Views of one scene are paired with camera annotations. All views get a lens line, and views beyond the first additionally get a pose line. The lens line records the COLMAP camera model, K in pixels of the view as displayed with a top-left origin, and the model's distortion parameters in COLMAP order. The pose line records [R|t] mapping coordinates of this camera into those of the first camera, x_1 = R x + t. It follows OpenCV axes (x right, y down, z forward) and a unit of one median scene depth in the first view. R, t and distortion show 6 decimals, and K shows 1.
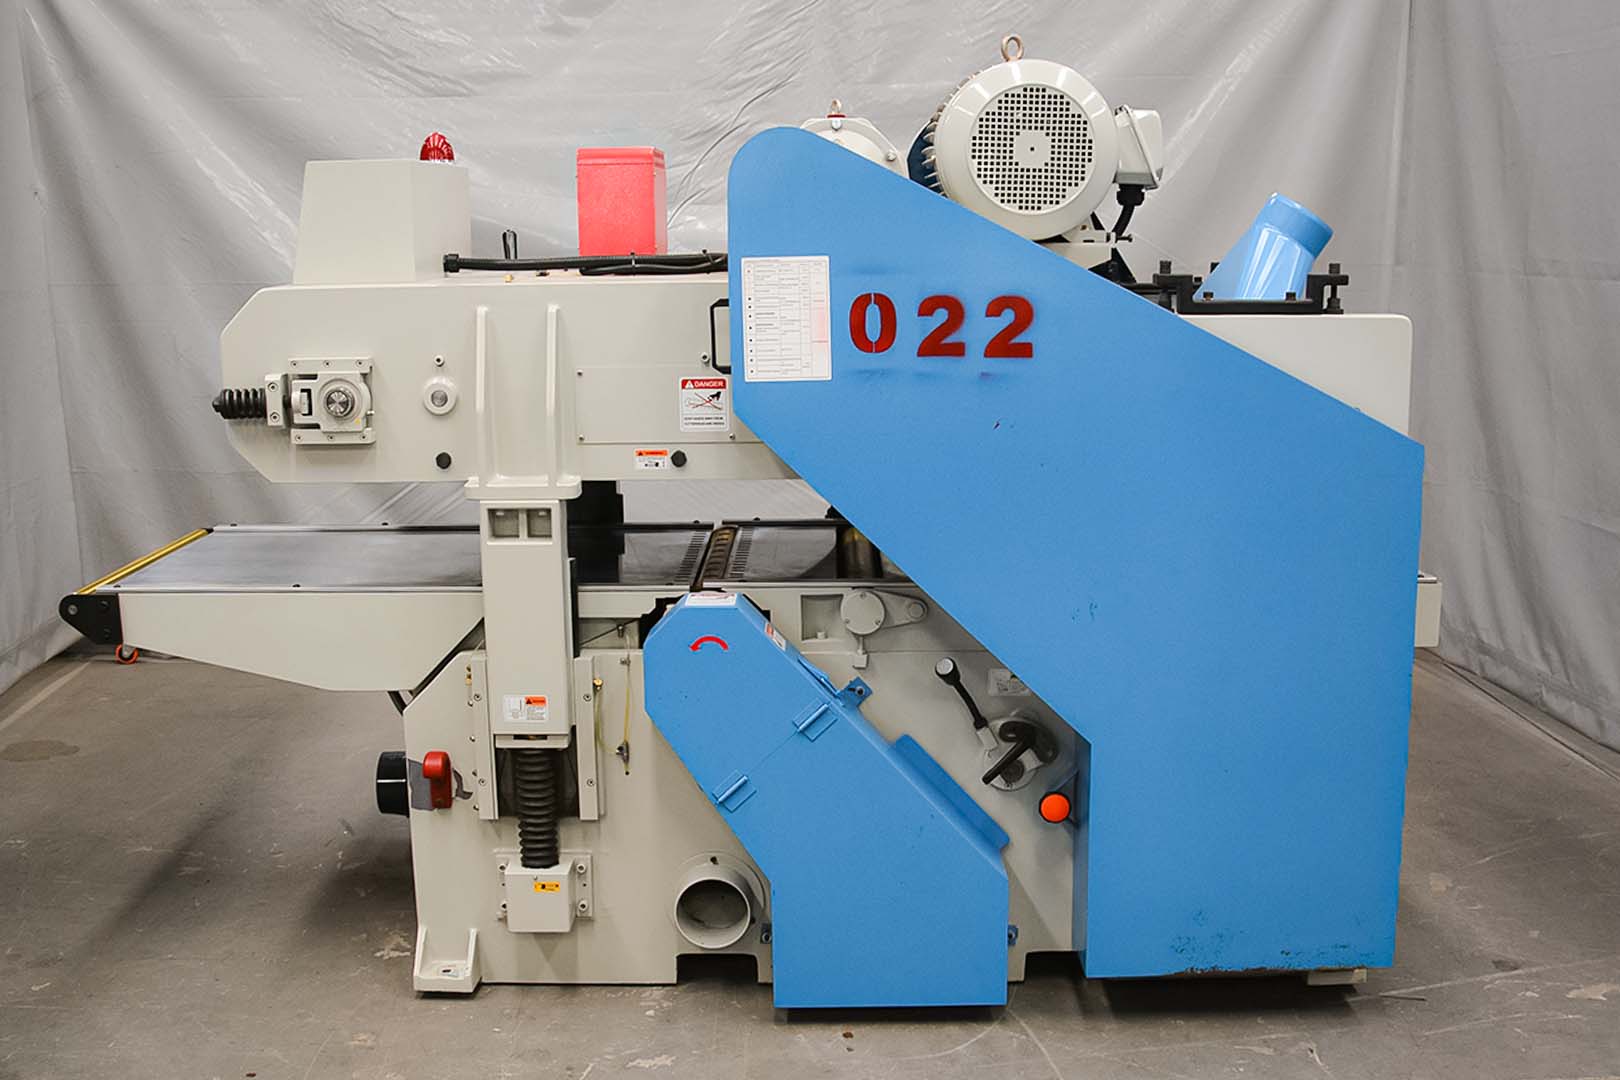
lens RADIAL K [[1621.7, 0, 808.1], [0, 1621.7, 528.9], [0, 0, 1]] dist [-0.111072, 0.000000]
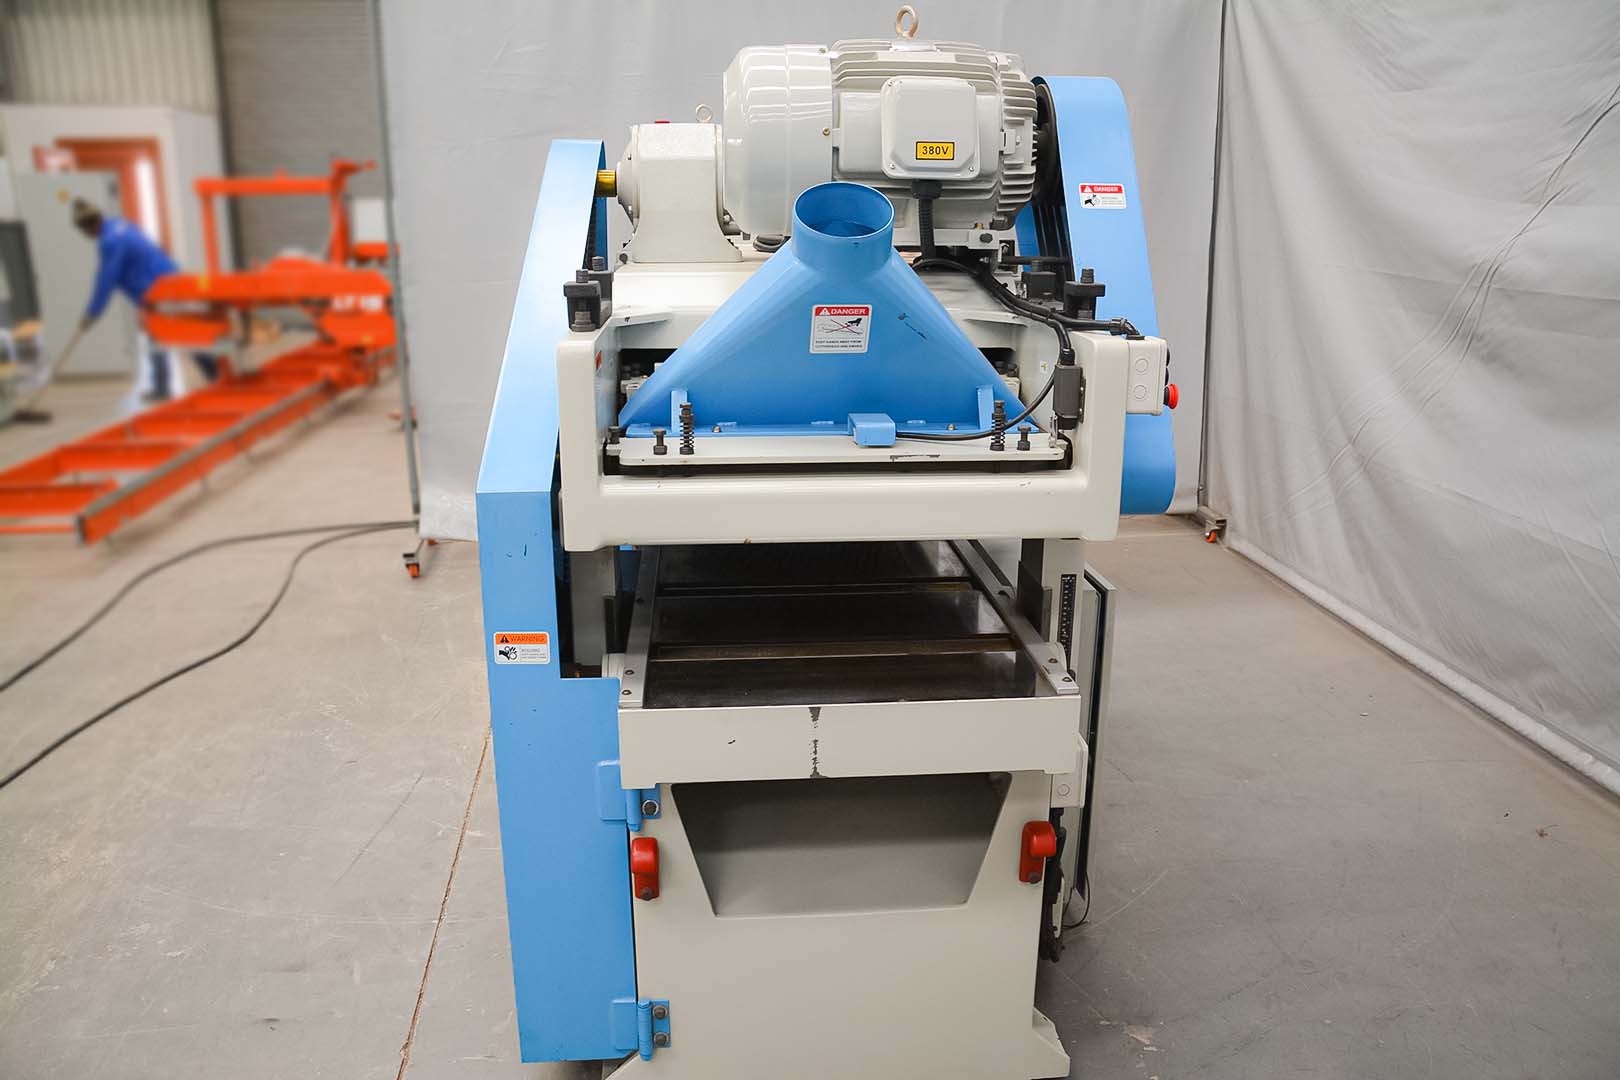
lens RADIAL K [[1261.6, 0, 826.7], [0, 1261.6, 545.8], [0, 0, 1]] dist [-0.151155, 0.083751]
pose [[0.101327, 0.277035, -0.955502, 0.943094], [-0.191835, 0.947862, 0.254476, -0.207831], [0.976183, 0.157513, 0.149188, 0.990457]]
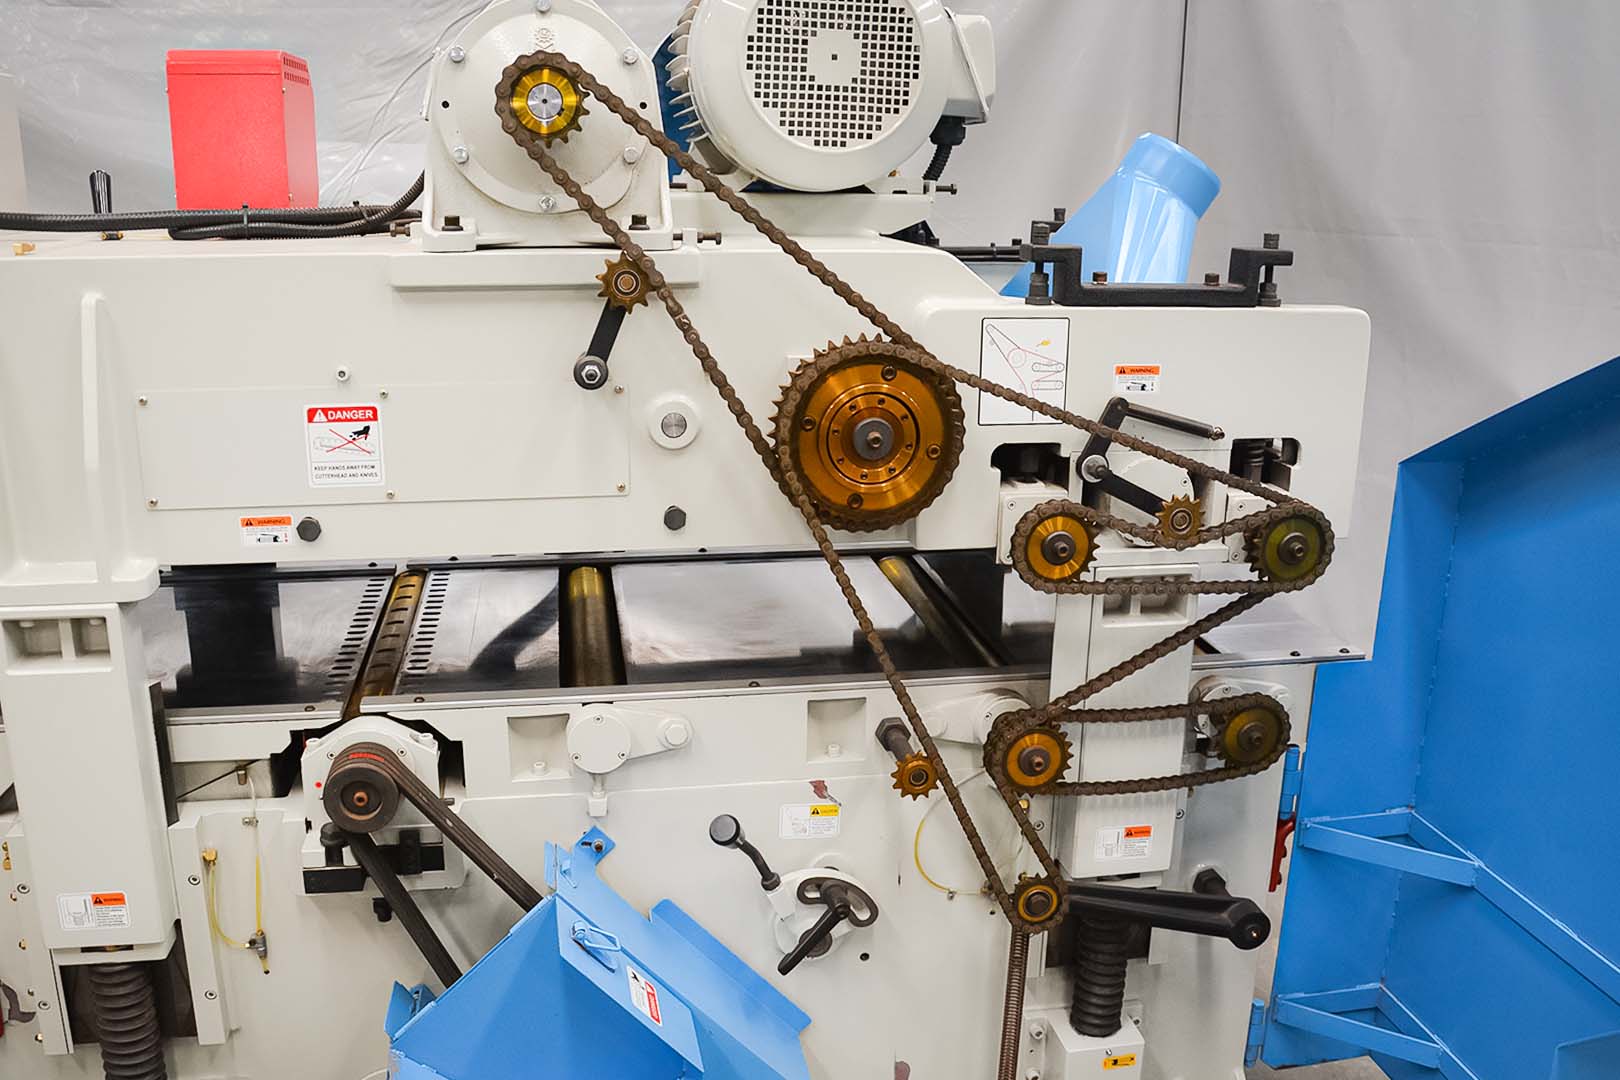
lens RADIAL K [[1352.4, 0, 778.7], [0, 1352.4, 540.3], [0, 0, 1]] dist [-0.111256, 0.062650]
pose [[0.985081, -0.027250, 0.169919, 0.013804], [0.013082, 0.996384, 0.083955, -0.079024], [-0.171592, -0.080479, 0.981875, 0.429299]]
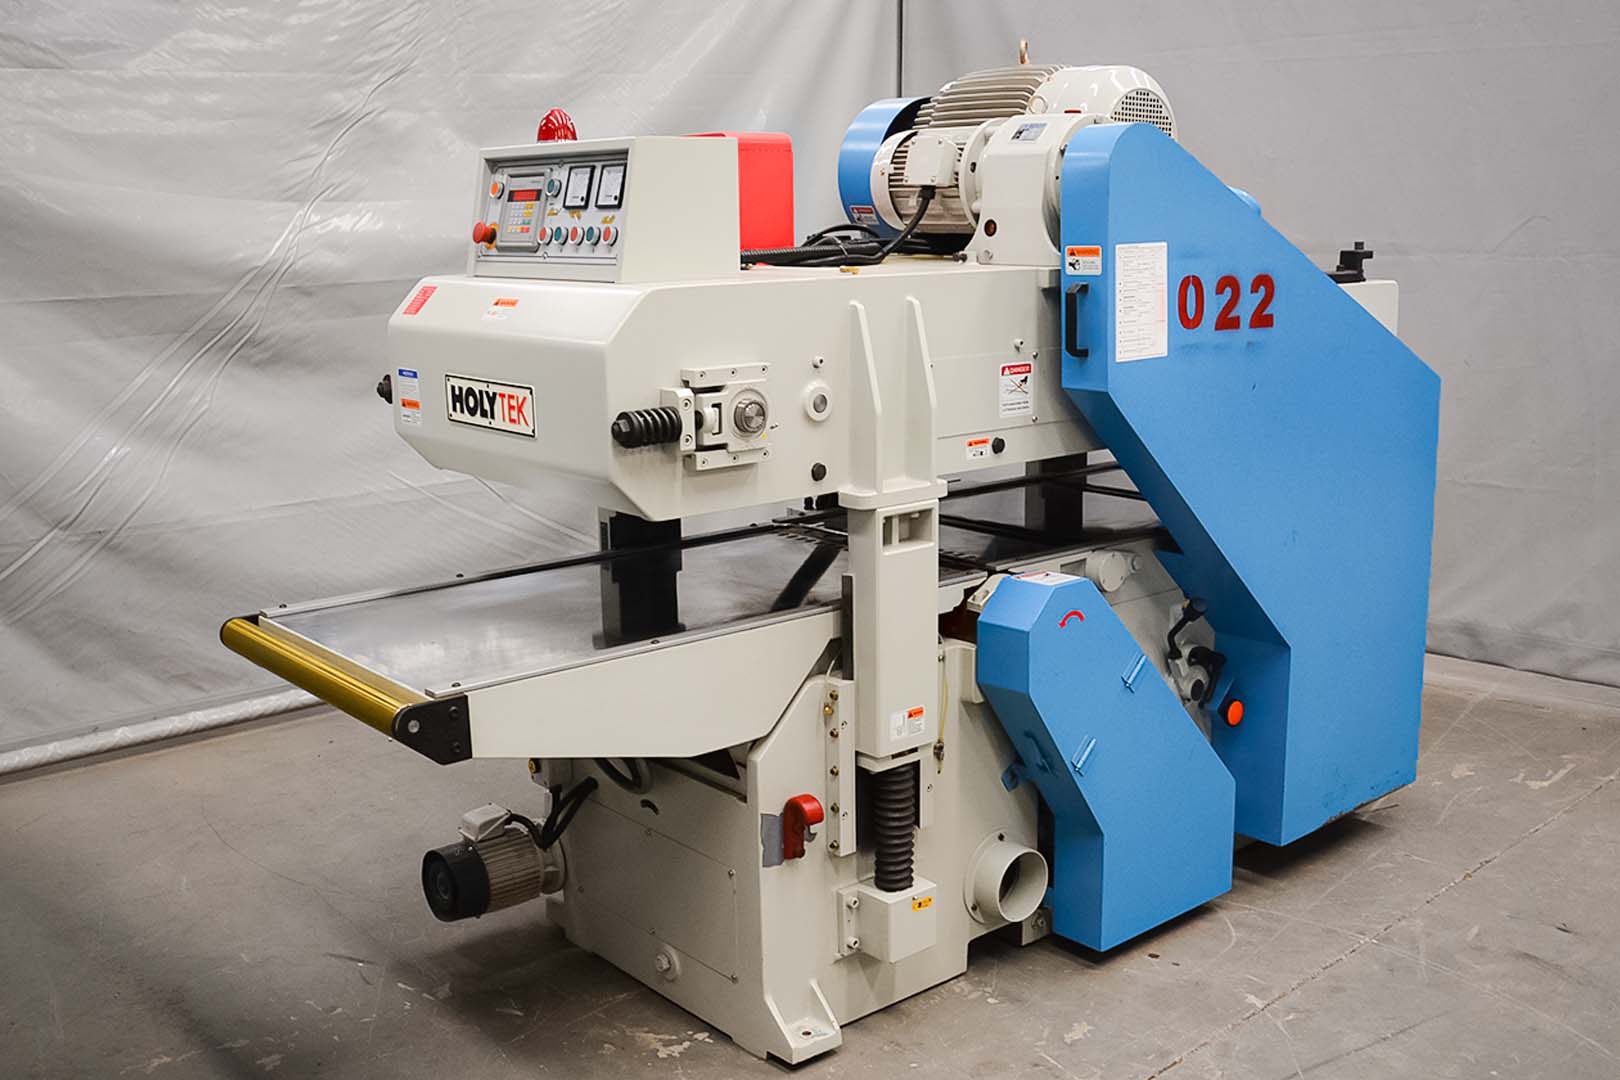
lens RADIAL K [[1621.7, 0, 769.4], [0, 1621.7, 534.4], [0, 0, 1]] dist [-0.111072, 0.000000]
pose [[0.770538, -0.130529, 0.623885, -0.801228], [0.128459, 0.990524, 0.048582, -0.054029], [-0.624315, 0.042709, 0.780004, 0.296004]]
